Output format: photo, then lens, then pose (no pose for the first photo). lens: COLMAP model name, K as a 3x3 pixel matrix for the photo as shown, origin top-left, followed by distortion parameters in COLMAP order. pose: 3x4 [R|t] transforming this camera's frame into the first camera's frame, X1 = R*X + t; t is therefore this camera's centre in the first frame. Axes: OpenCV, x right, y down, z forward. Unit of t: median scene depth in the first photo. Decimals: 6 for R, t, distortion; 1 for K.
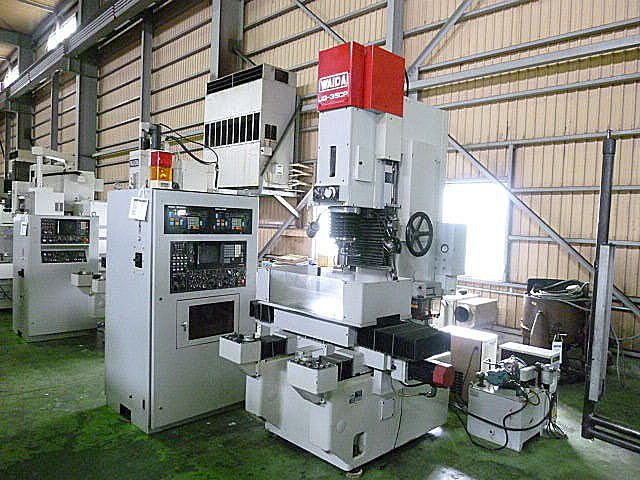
lens RADIAL K [[484.5, 0, 322.1], [0, 484.5, 243.0], [0, 0, 1]] dist [-0.030596, 0.005206]
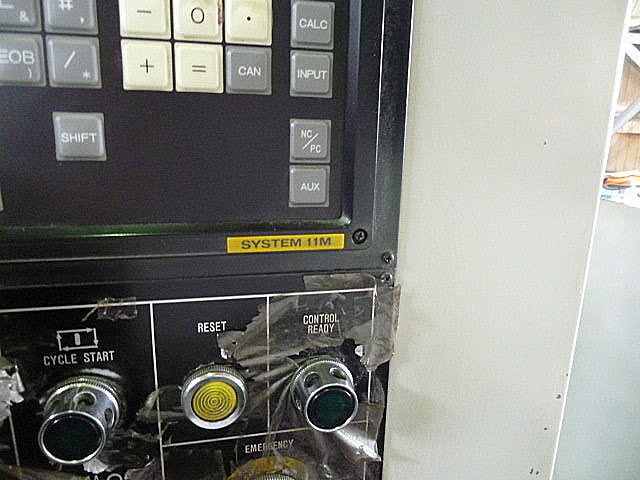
lens RADIAL K [[484.5, 0, 322.1], [0, 484.5, 243.0], [0, 0, 1]] dist [-0.030596, 0.005206]
pose [[0.826853, 0.129356, -0.547340, -0.135309], [-0.023429, 0.980268, 0.196279, 0.034083], [0.561929, -0.149470, 0.813569, 0.972426]]
